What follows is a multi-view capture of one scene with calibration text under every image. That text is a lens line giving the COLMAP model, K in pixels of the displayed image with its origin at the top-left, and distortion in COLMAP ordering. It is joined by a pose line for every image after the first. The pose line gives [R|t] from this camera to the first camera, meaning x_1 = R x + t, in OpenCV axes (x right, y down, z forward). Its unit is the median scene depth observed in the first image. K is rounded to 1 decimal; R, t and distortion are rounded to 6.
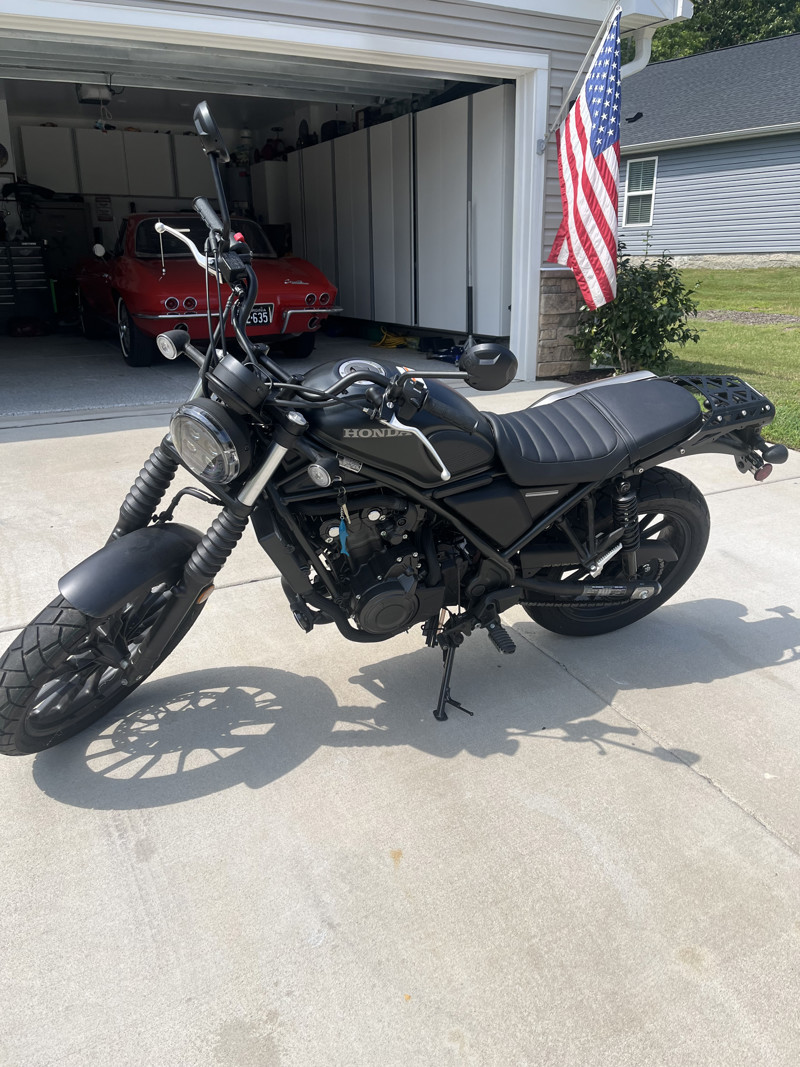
lens RADIAL K [[796.1, 0, 411.3], [0, 796.1, 530.1], [0, 0, 1]] dist [0.039815, -0.103502]
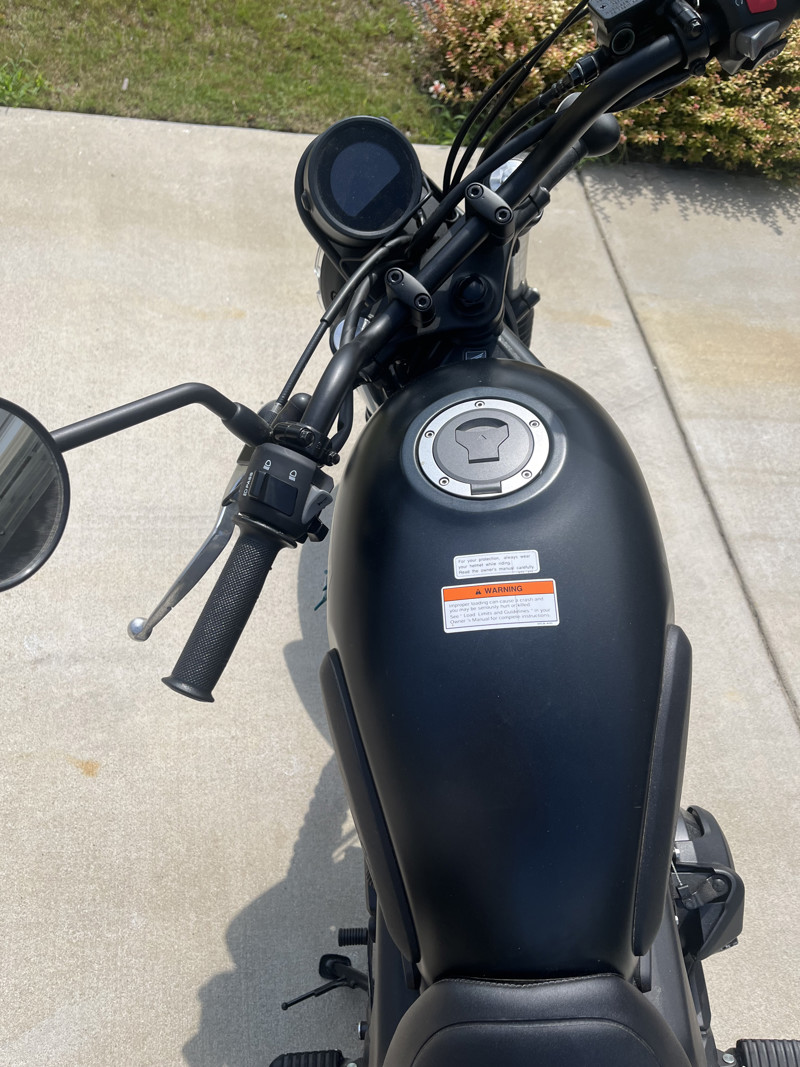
lens RADIAL K [[796.1, 0, 411.3], [0, 796.1, 530.1], [0, 0, 1]] dist [0.039815, -0.103502]
pose [[-0.357966, 0.737908, -0.572147, 0.119863], [-0.531809, 0.342534, 0.774500, -0.368645], [0.767489, 0.581518, 0.269810, 0.749233]]
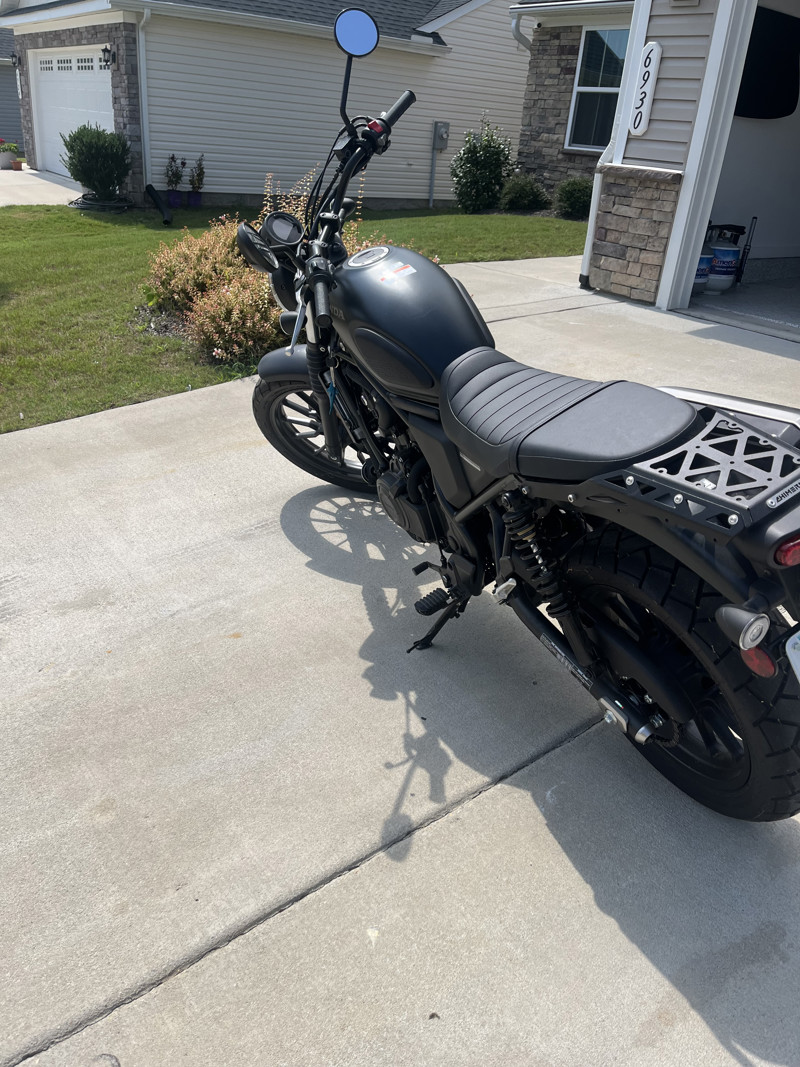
lens RADIAL K [[796.1, 0, 411.3], [0, 796.1, 530.1], [0, 0, 1]] dist [0.039815, -0.103502]
pose [[0.142577, 0.468665, -0.871794, 0.877831], [-0.393630, 0.834992, 0.384505, -0.276692], [0.908145, 0.288343, 0.303532, 0.684670]]
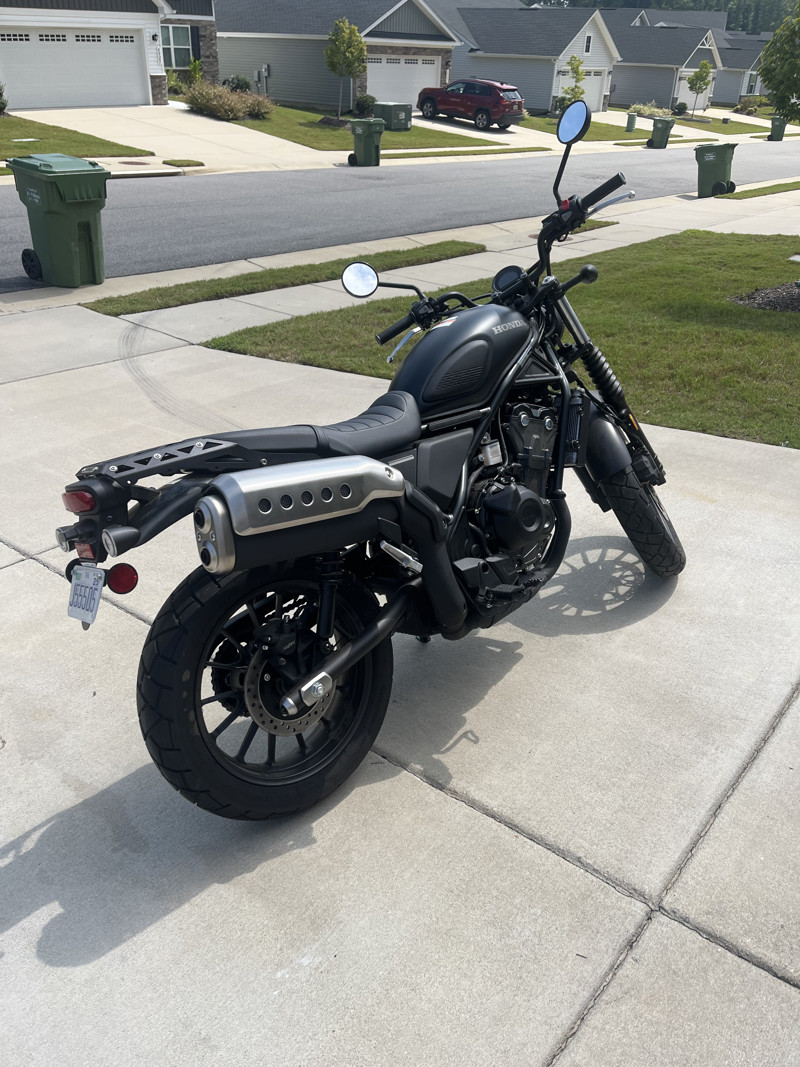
lens RADIAL K [[796.1, 0, 411.3], [0, 796.1, 530.1], [0, 0, 1]] dist [0.039815, -0.103502]
pose [[-0.935479, 0.176278, -0.306276, 0.403179], [-0.115805, 0.665918, 0.736982, -0.763732], [0.333869, 0.724900, -0.602538, 1.669742]]
